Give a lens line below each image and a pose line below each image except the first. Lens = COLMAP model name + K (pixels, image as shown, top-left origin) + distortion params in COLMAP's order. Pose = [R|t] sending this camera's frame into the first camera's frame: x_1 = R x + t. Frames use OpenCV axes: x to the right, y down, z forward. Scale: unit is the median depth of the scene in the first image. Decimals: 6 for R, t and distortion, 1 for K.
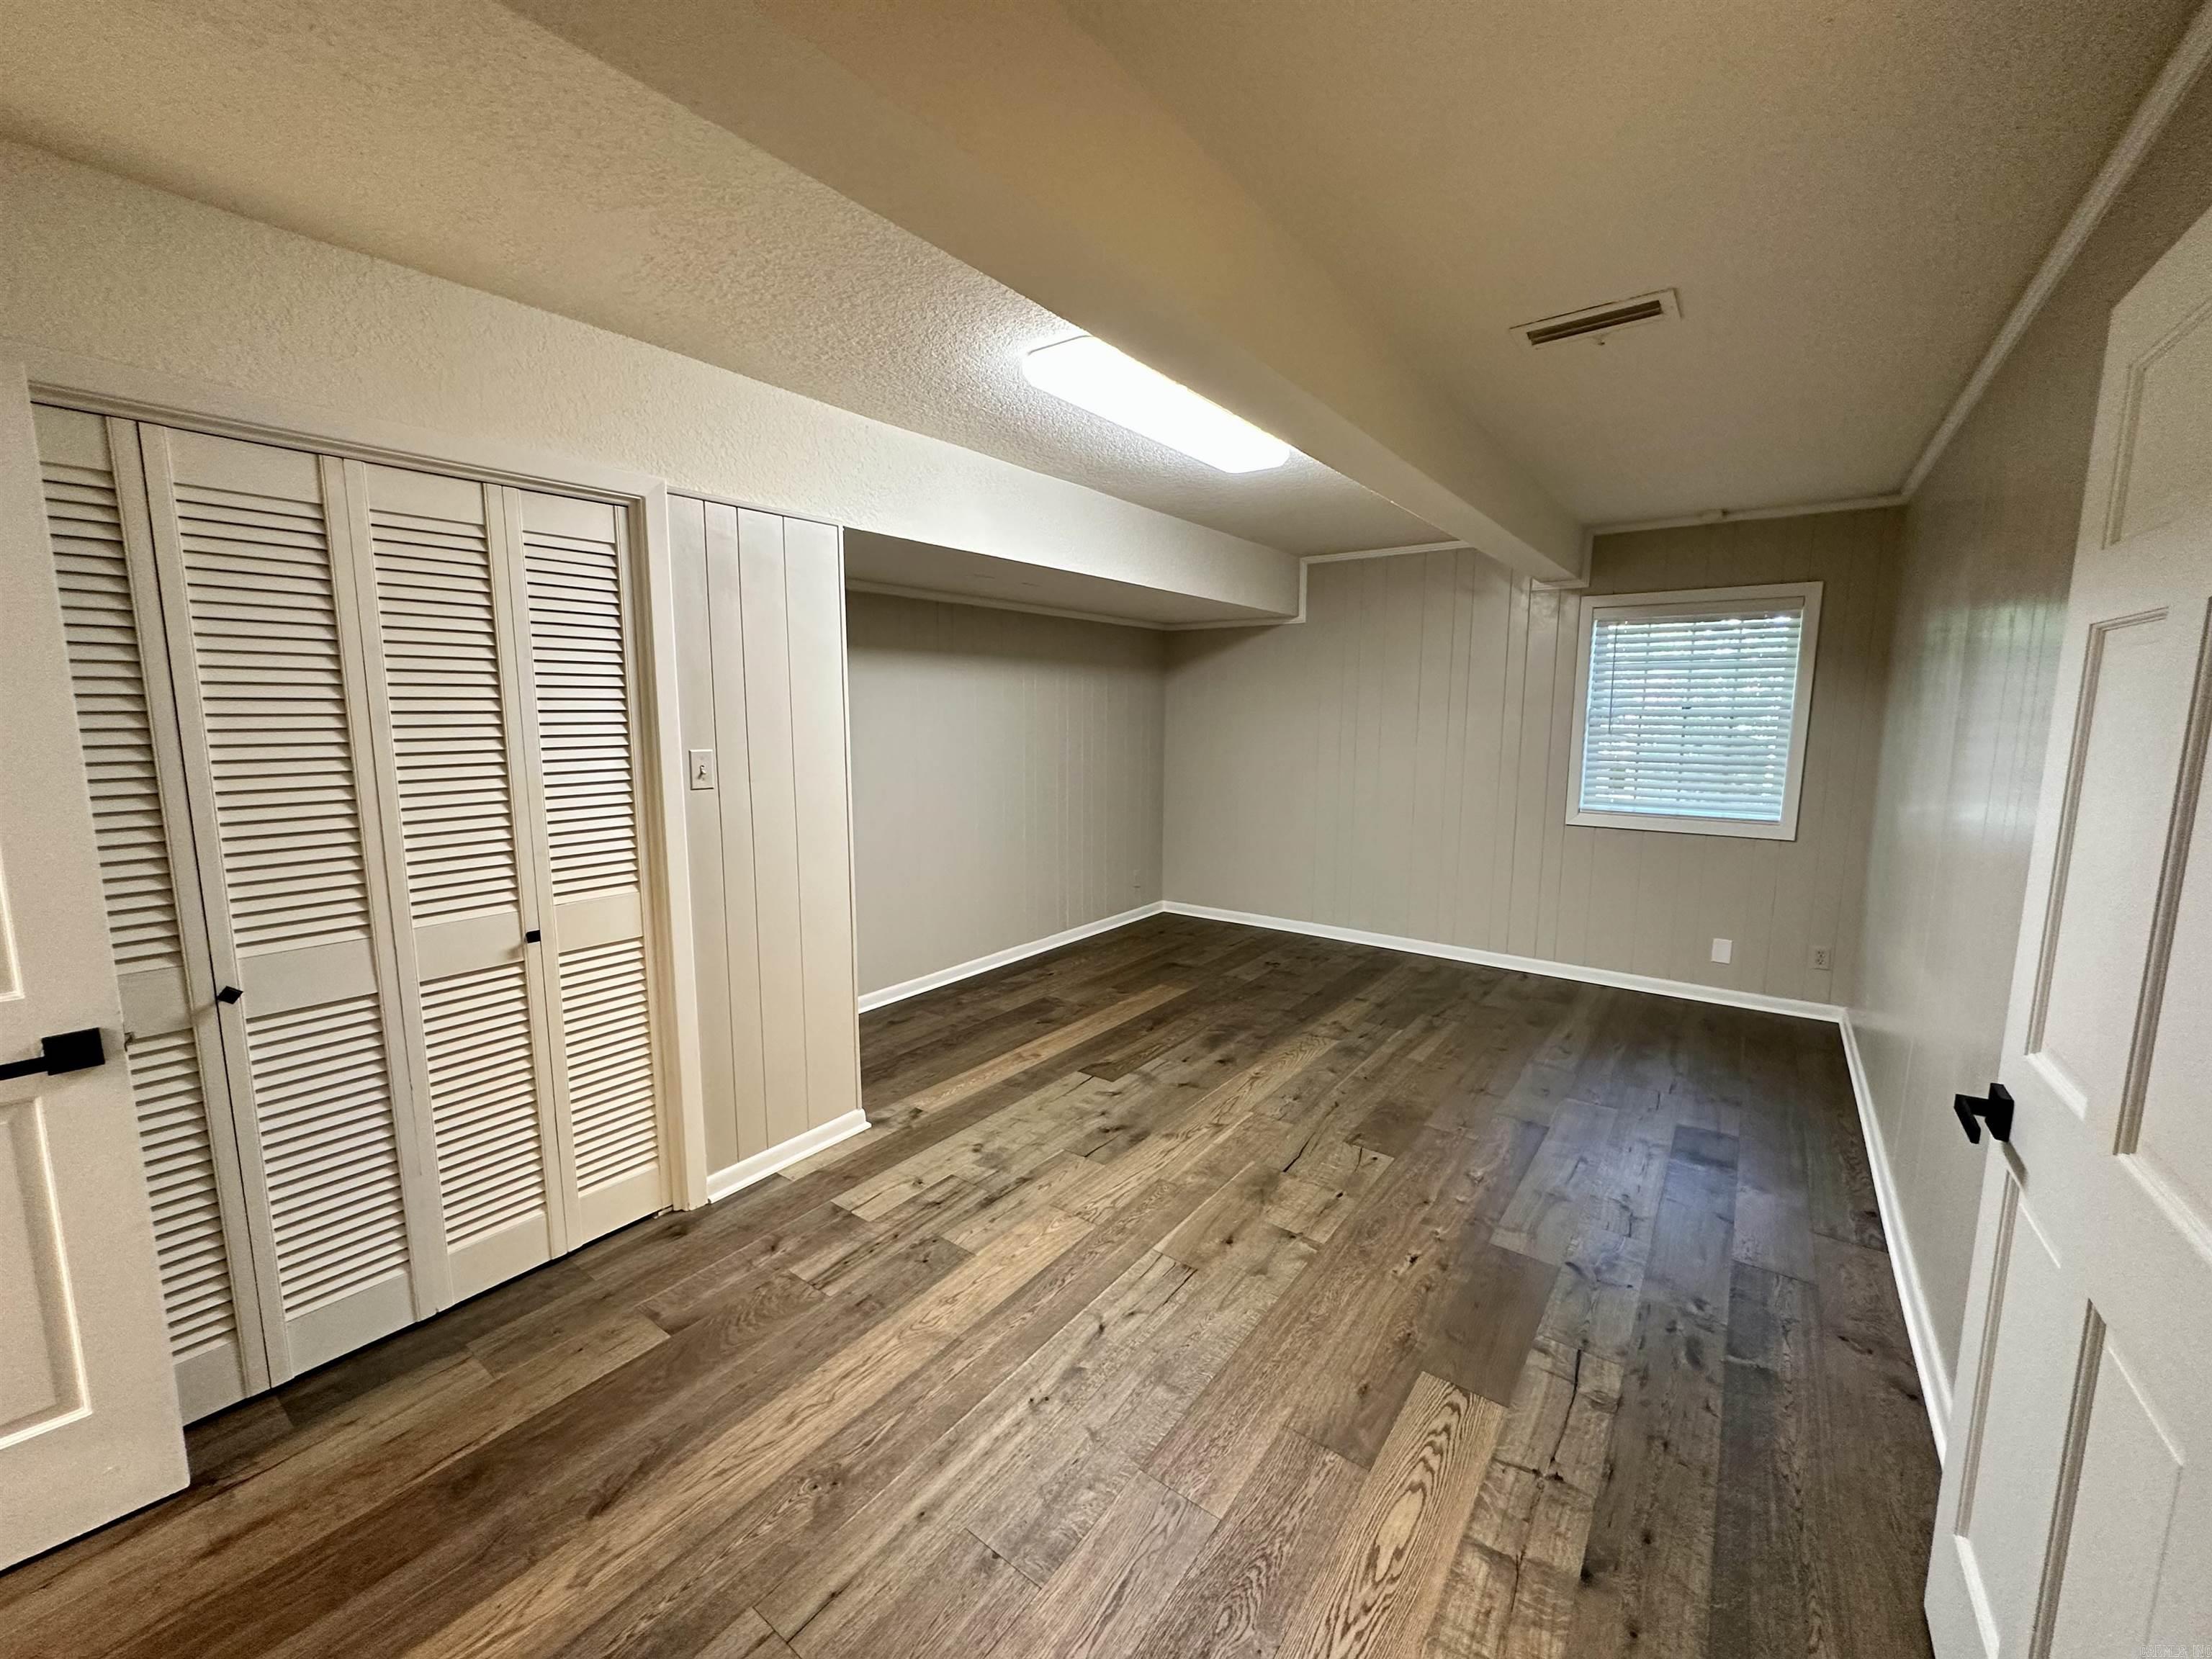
lens RADIAL K [[882.2, 0, 1104.6], [0, 882.2, 826.1], [0, 0, 1]] dist [-0.003276, 0.000868]
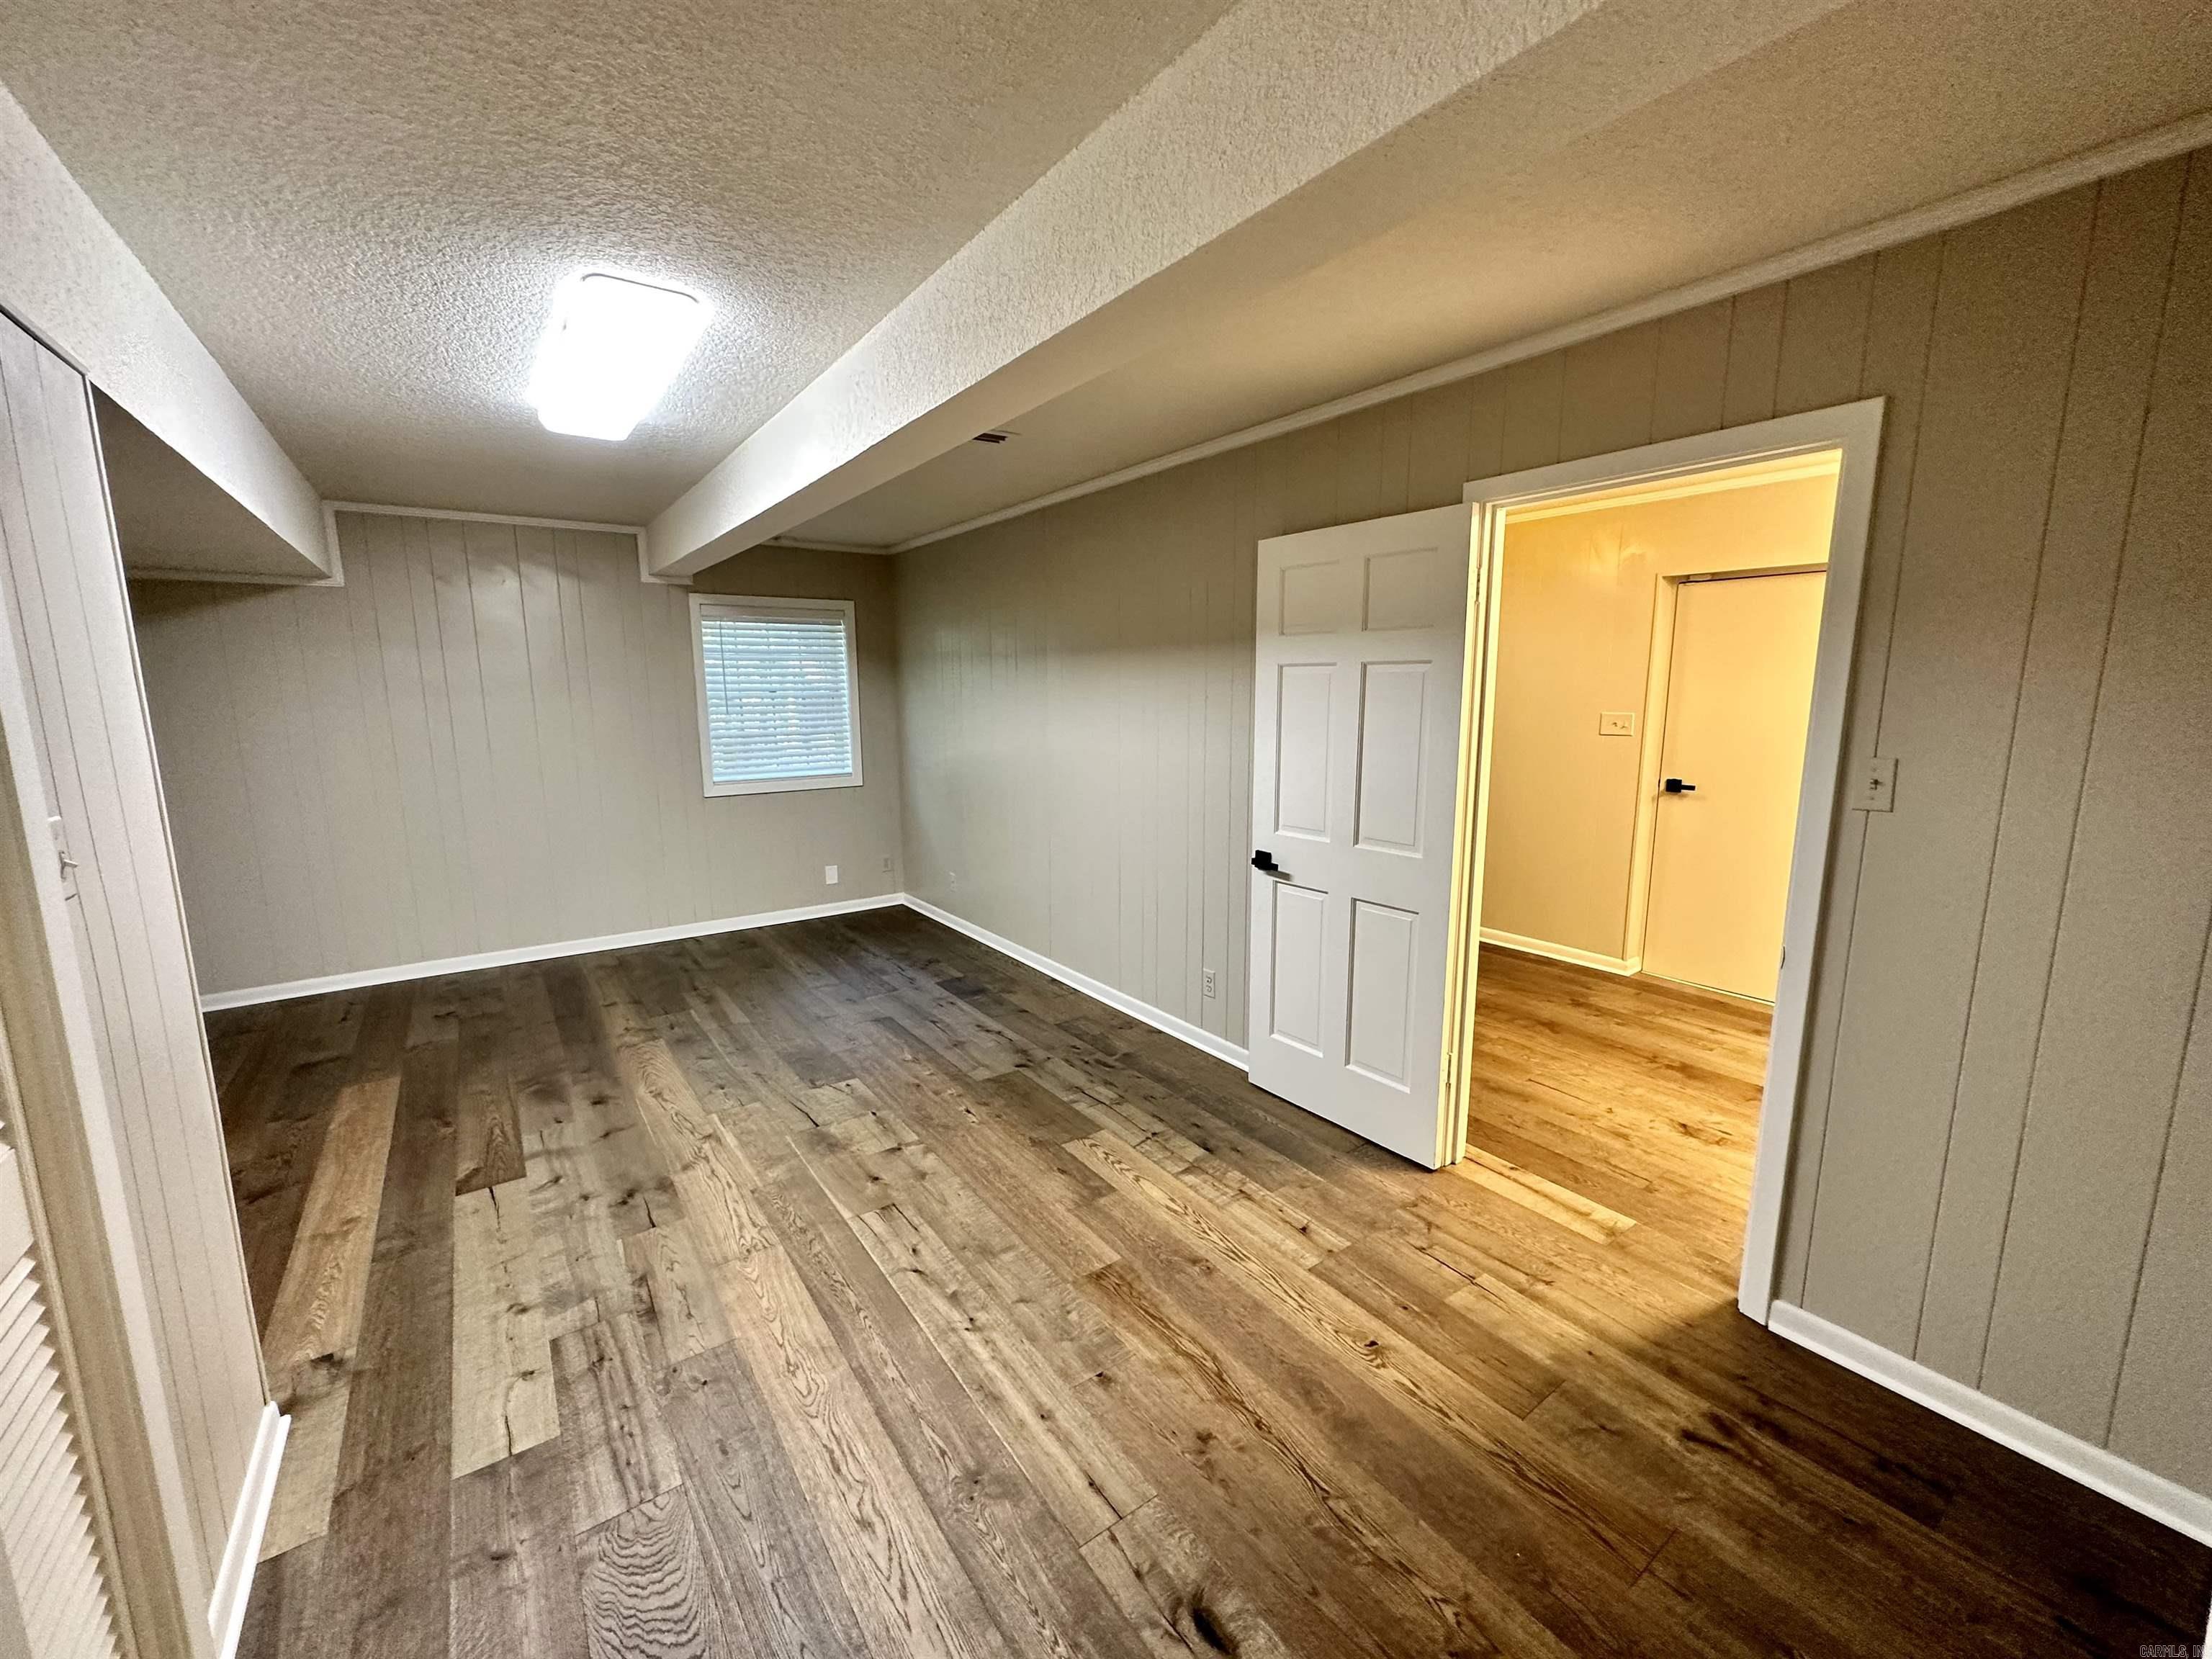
lens RADIAL K [[882.2, 0, 1104.7], [0, 882.2, 828.1], [0, 0, 1]] dist [-0.003276, 0.000868]
pose [[0.309520, -0.159259, 0.937461, -0.604021], [0.133692, 0.983371, 0.122917, -0.053742], [-0.941448, 0.087286, 0.325665, 0.258102]]
